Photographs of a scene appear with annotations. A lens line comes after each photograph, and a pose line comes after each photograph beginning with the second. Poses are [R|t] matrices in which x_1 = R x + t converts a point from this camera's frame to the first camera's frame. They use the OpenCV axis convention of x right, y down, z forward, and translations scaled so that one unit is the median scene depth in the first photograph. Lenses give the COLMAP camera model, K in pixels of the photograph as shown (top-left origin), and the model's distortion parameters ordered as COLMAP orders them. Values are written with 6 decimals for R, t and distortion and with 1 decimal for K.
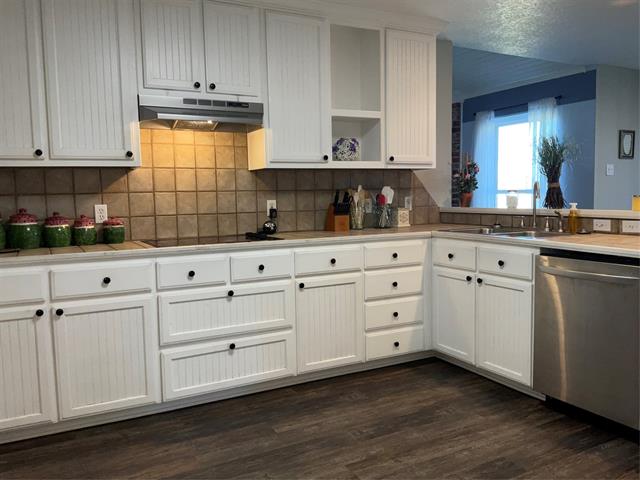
lens RADIAL K [[531.5, 0, 320.0], [0, 531.5, 240.0], [0, 0, 1]] dist [0.078482, -0.152656]
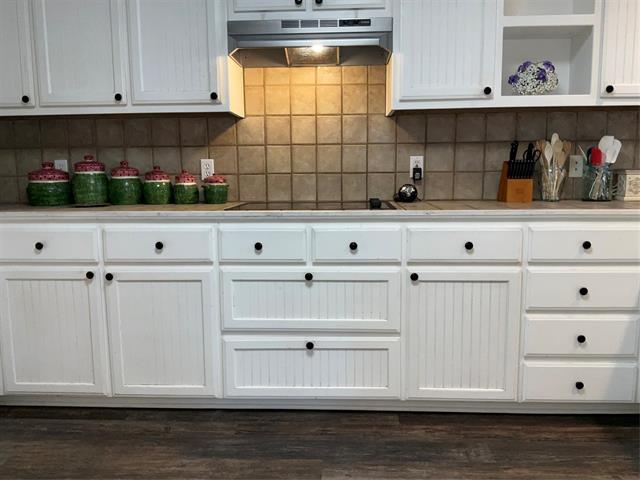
lens RADIAL K [[531.5, 0, 320.0], [0, 531.5, 240.0], [0, 0, 1]] dist [0.078482, -0.152656]
pose [[0.858804, 0.080346, -0.505964, 0.204293], [-0.051605, 0.996169, 0.070598, -0.004944], [0.509698, -0.034520, 0.859661, 0.333893]]
